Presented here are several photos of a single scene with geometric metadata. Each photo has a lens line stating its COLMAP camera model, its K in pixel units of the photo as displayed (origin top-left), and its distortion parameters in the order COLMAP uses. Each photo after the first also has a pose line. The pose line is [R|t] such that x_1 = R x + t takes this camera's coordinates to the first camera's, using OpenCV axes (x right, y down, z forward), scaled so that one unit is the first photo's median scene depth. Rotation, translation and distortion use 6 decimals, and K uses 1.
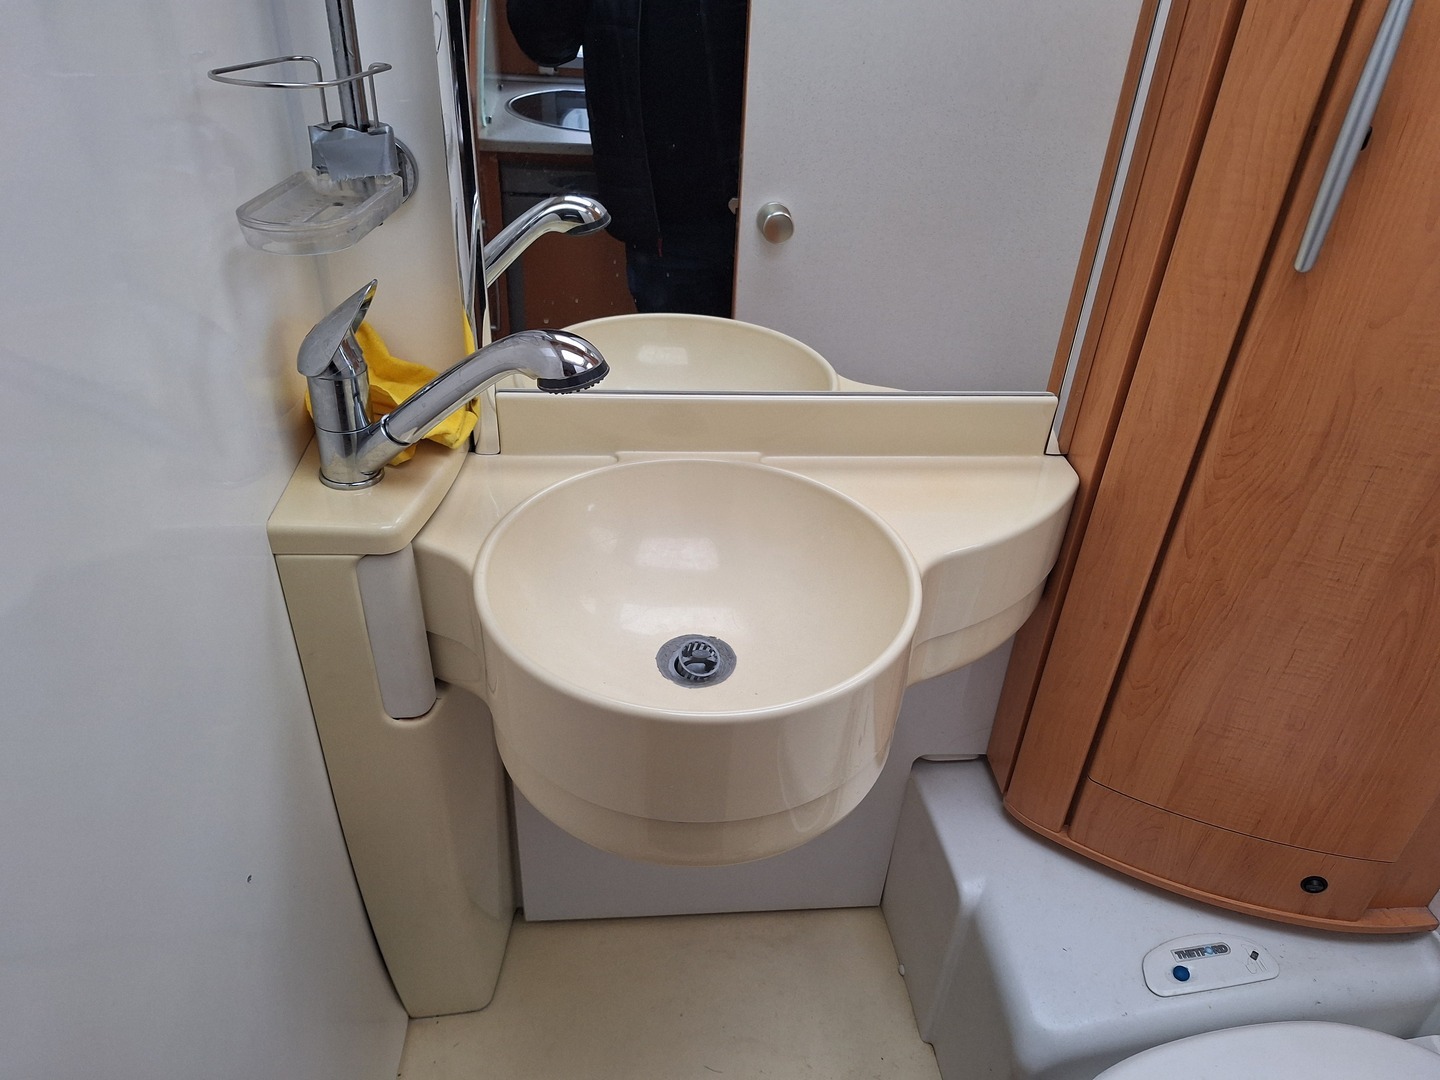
lens RADIAL K [[995.1, 0, 718.9], [0, 995.1, 542.8], [0, 0, 1]] dist [0.034466, -0.017459]
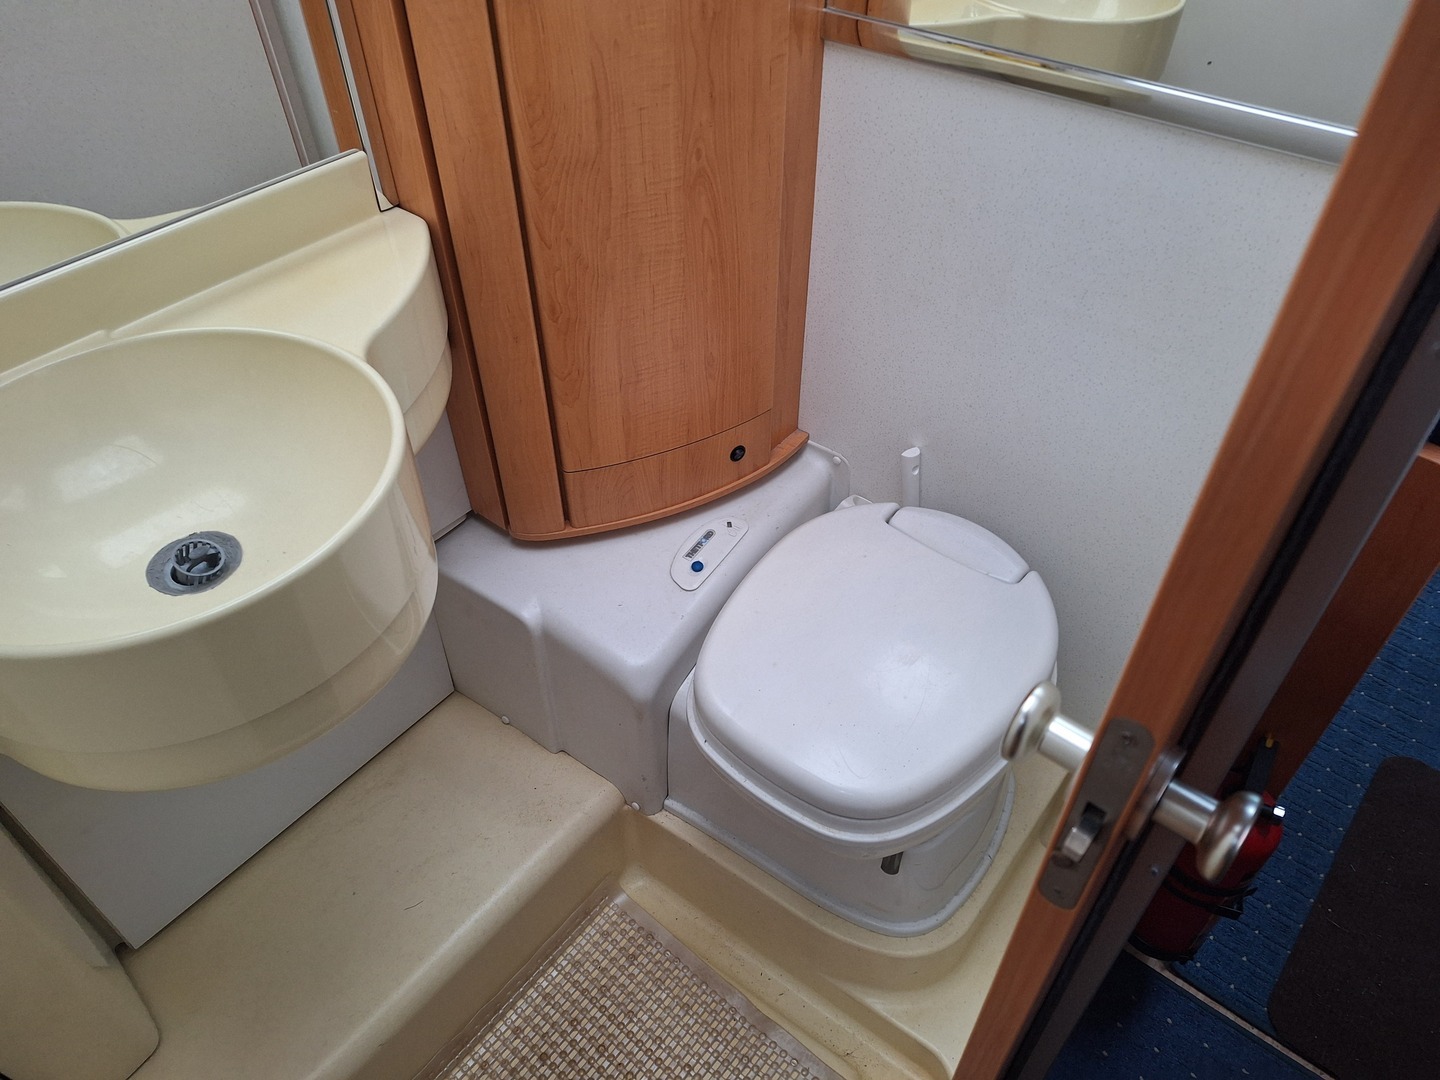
lens RADIAL K [[995.1, 0, 725.8], [0, 995.1, 542.1], [0, 0, 1]] dist [0.034466, -0.017459]
pose [[0.682192, -0.540516, 0.492398, -0.121970], [0.426382, 0.841163, 0.332632, 0.003664], [-0.593980, -0.016969, 0.804301, -0.023917]]
